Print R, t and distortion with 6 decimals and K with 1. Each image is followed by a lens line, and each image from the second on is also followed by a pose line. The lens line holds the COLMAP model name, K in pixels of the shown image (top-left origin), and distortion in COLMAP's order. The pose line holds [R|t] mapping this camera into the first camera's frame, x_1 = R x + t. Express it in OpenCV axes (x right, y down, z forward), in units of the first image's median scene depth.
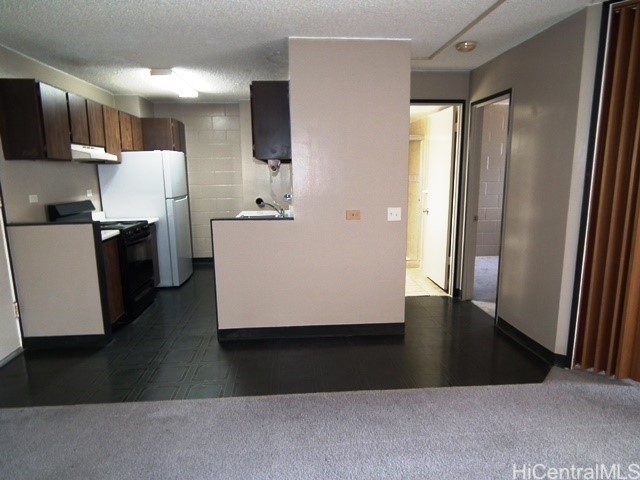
lens RADIAL K [[432.6, 0, 320.2], [0, 432.6, 240.4], [0, 0, 1]] dist [-0.006834, 0.000715]
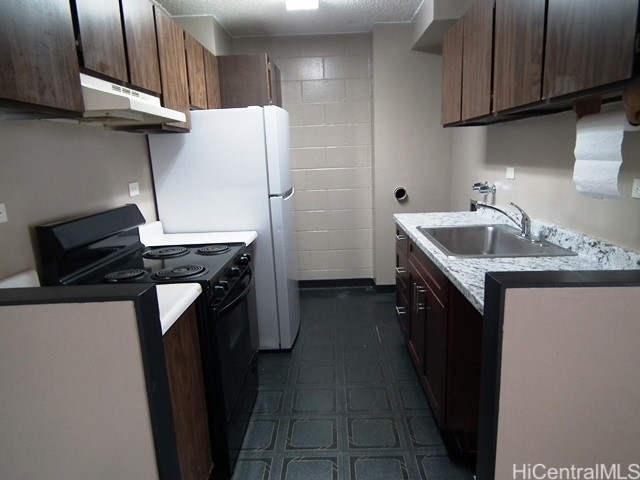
lens RADIAL K [[432.6, 0, 320.8], [0, 432.6, 242.1], [0, 0, 1]] dist [-0.006834, 0.000715]
pose [[0.994279, -0.002477, -0.106783, -0.252688], [0.007392, 0.998930, 0.045662, -0.067267], [0.106555, -0.046190, 0.993233, 0.498011]]
